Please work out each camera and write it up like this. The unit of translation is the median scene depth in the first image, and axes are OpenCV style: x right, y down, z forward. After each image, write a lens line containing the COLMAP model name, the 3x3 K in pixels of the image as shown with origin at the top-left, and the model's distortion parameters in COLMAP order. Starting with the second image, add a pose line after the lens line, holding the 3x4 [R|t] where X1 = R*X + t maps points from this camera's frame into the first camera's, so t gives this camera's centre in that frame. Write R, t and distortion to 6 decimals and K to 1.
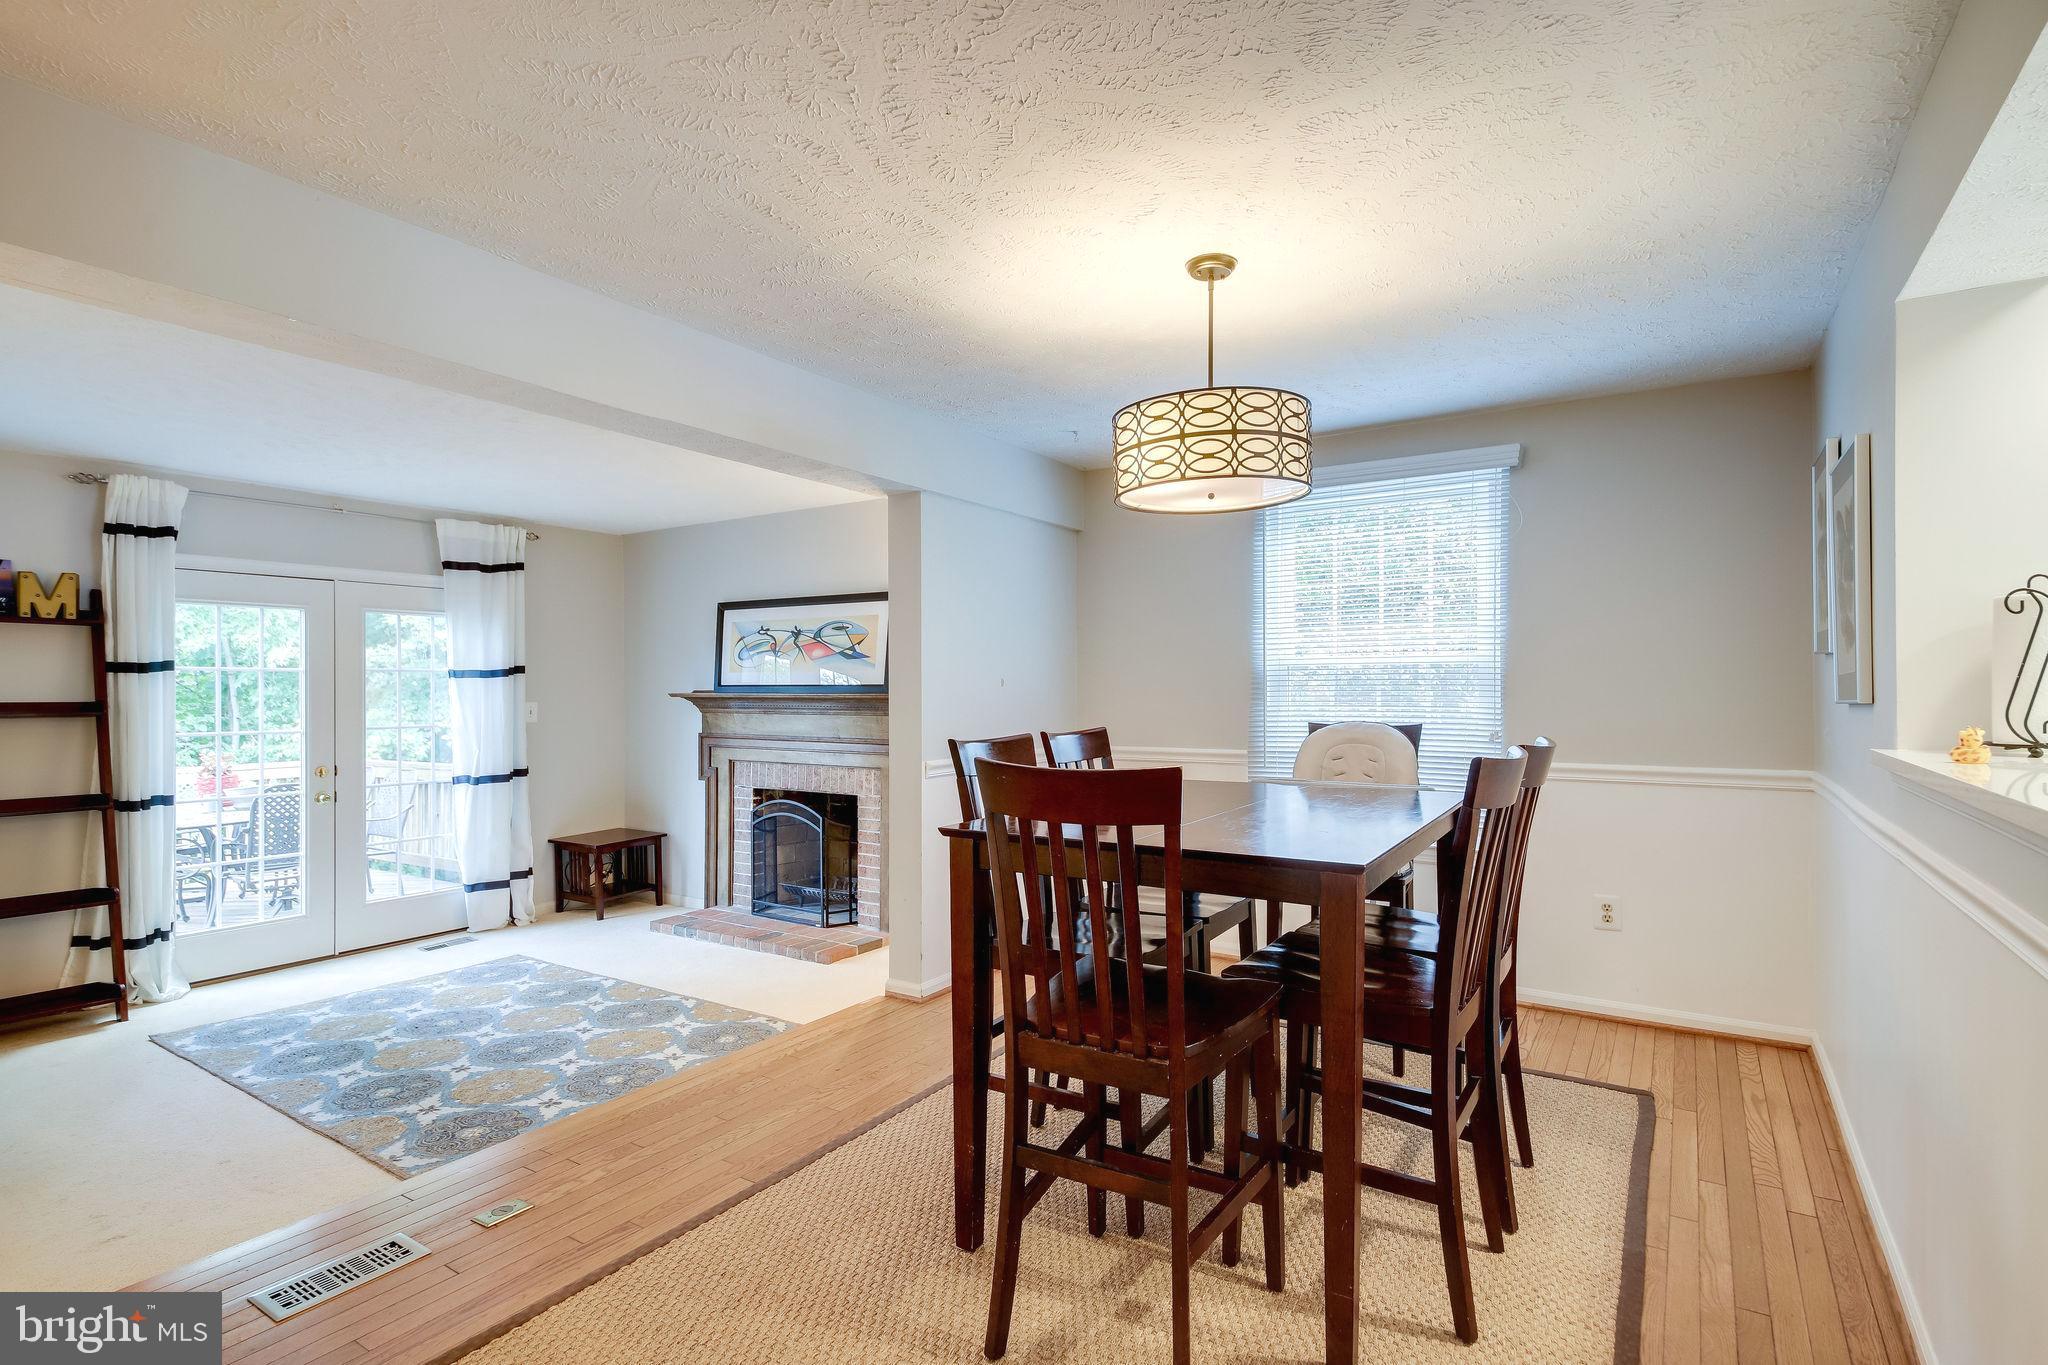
lens RADIAL K [[1003.3, 0, 1025.9], [0, 1003.3, 687.9], [0, 0, 1]] dist [0.024379, -0.021185]
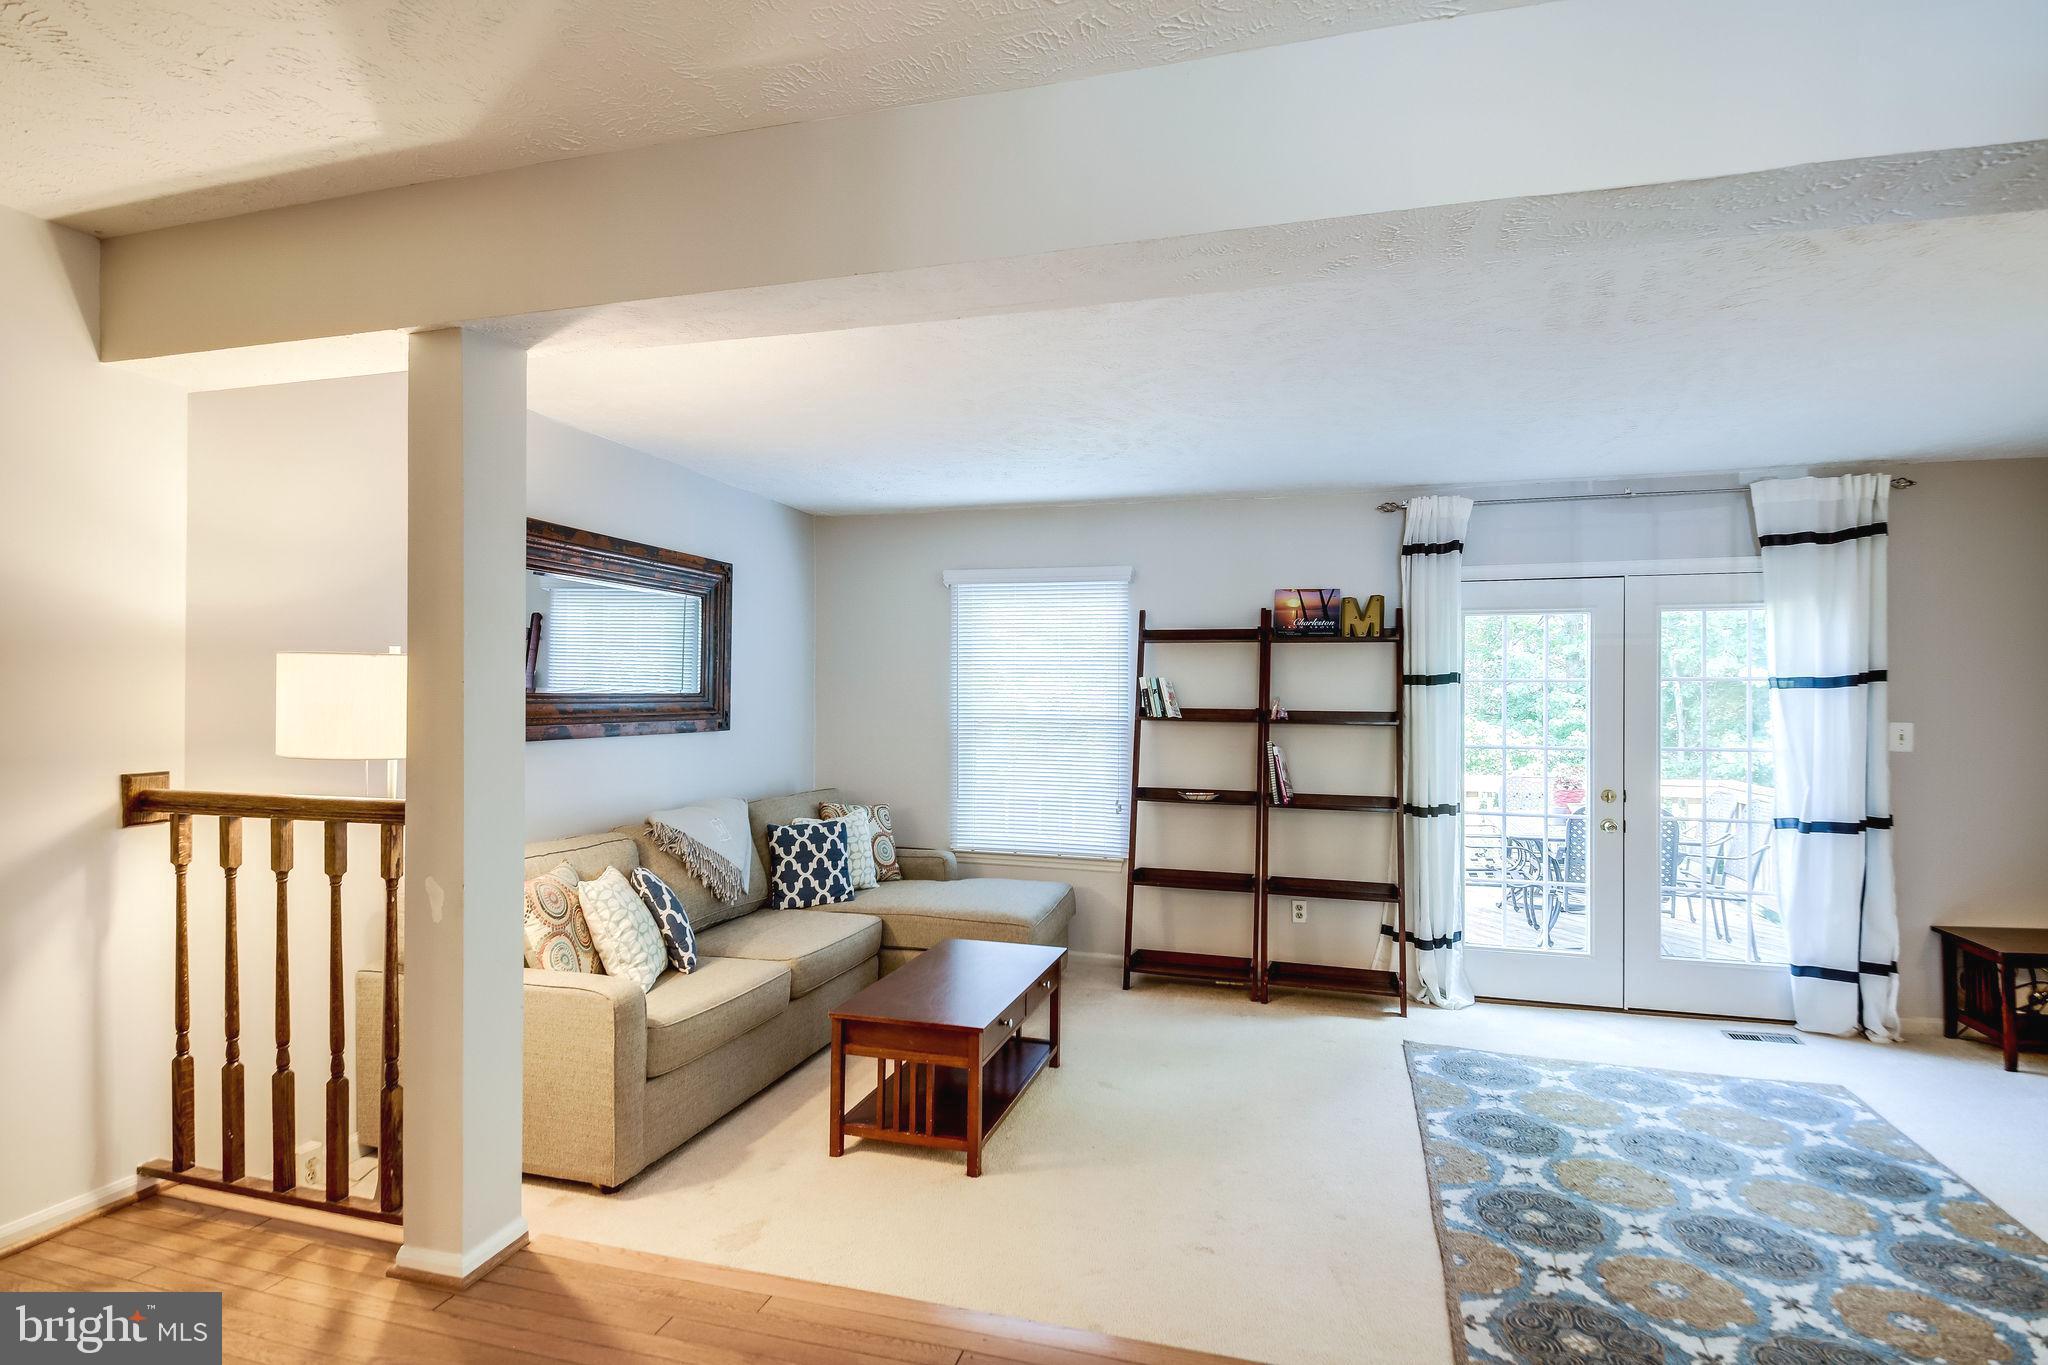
lens RADIAL K [[1023.3, 0, 1033.7], [0, 1023.3, 691.3], [0, 0, 1]] dist [0.025864, -0.022757]
pose [[0.296396, -0.000832, -0.955065, 0.012394], [-0.005256, 0.999983, -0.002502, -0.003361], [0.955051, 0.005761, 0.296387, 0.295959]]
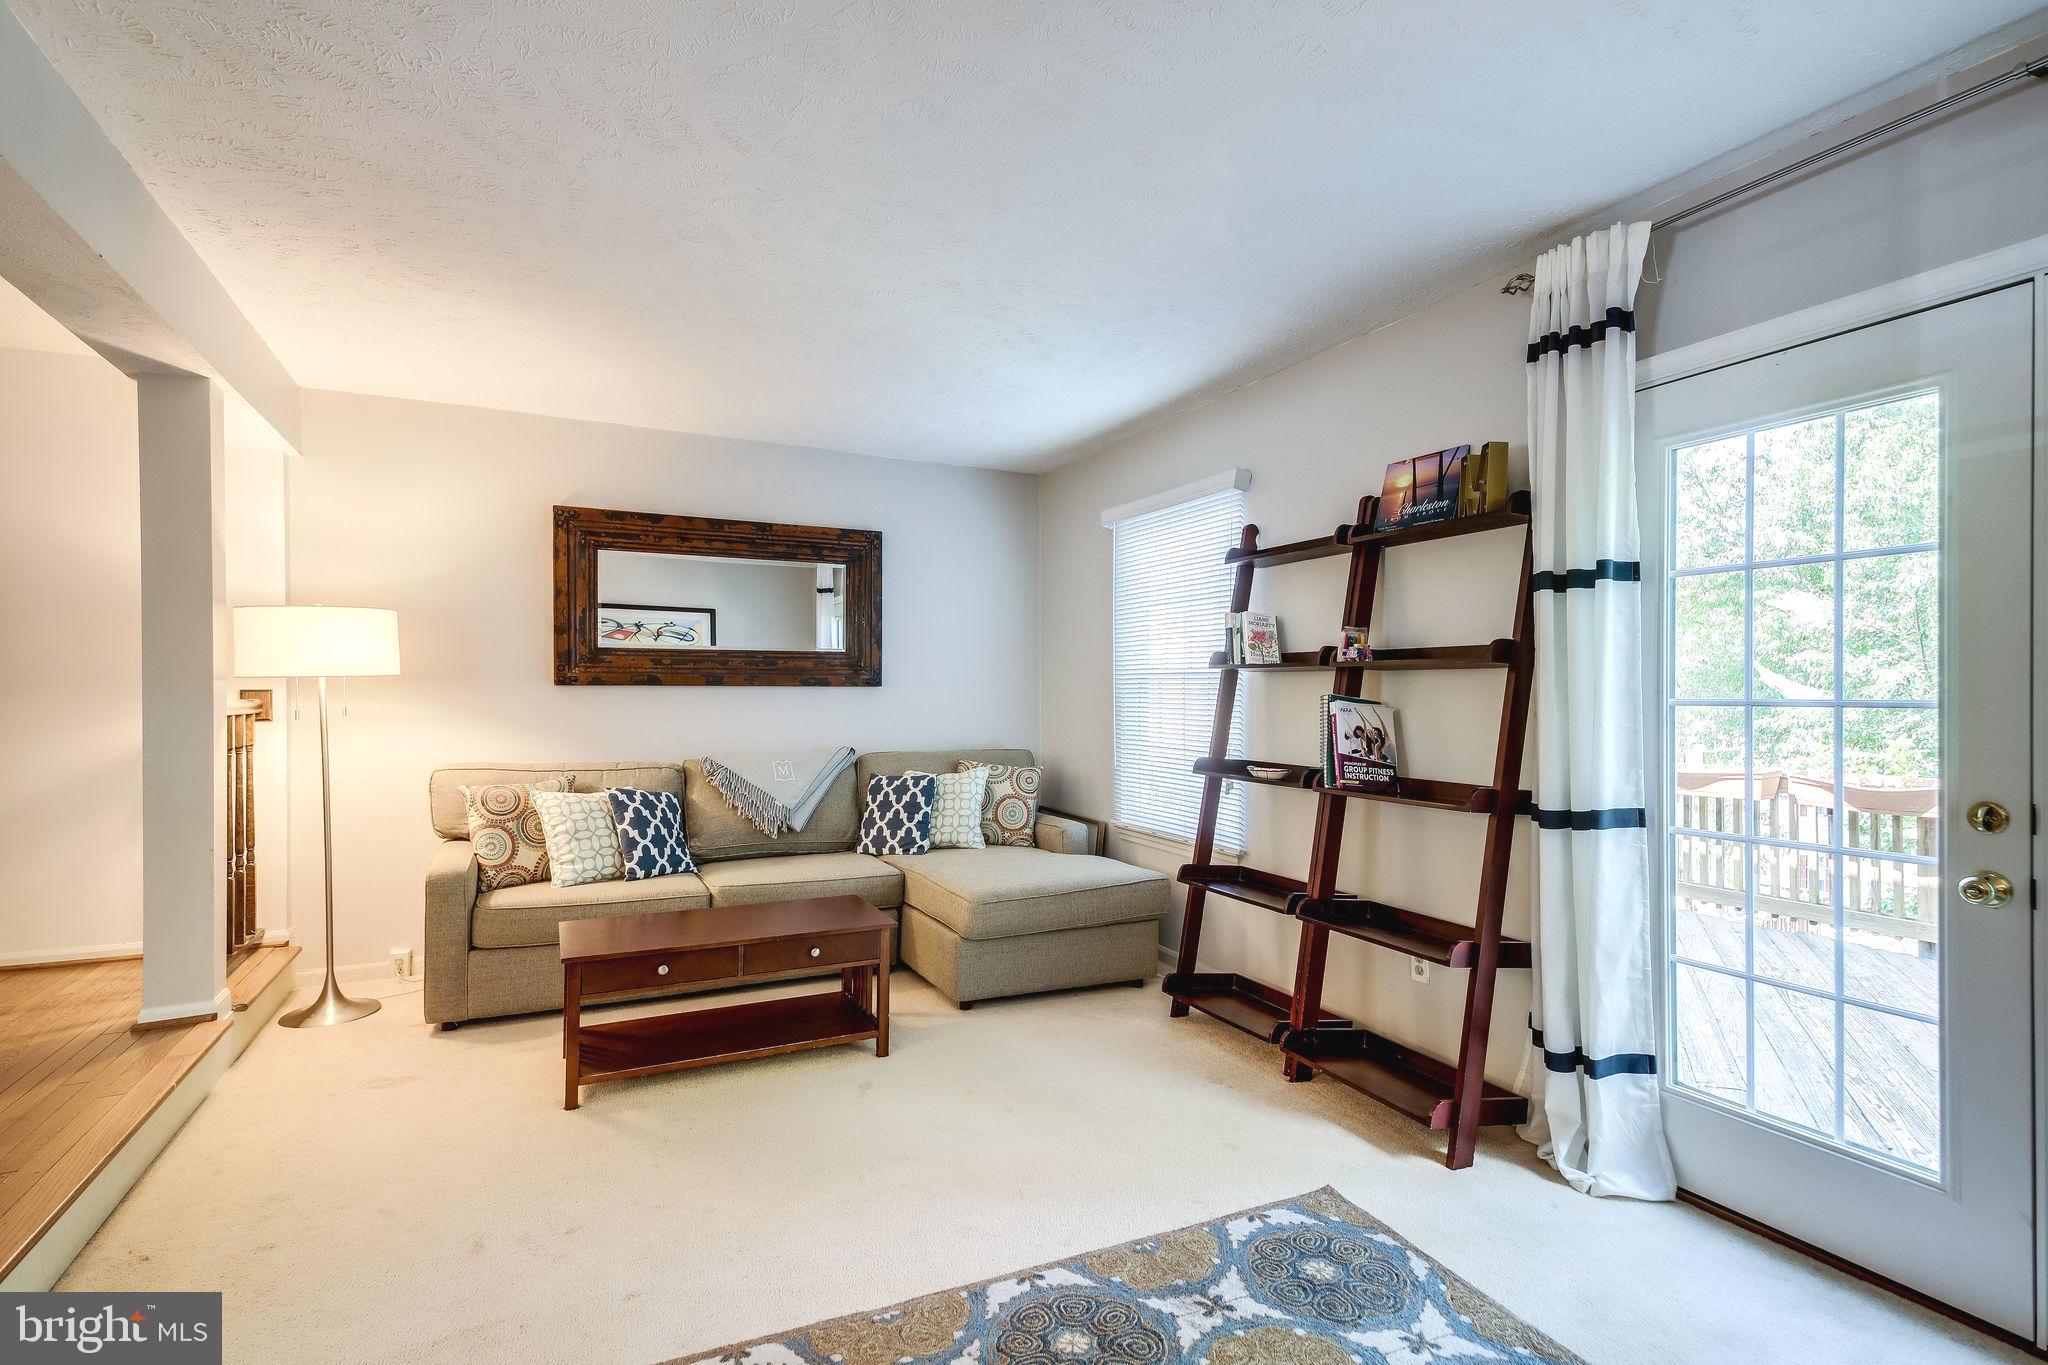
lens RADIAL K [[1003.3, 0, 1018.1], [0, 1003.3, 688.0], [0, 0, 1]] dist [0.024379, -0.021185]
pose [[-0.532632, 0.001806, -0.846345, -0.229283], [0.005706, 0.999983, -0.001457, 0.040528], [0.846328, -0.005605, -0.532633, 1.039431]]
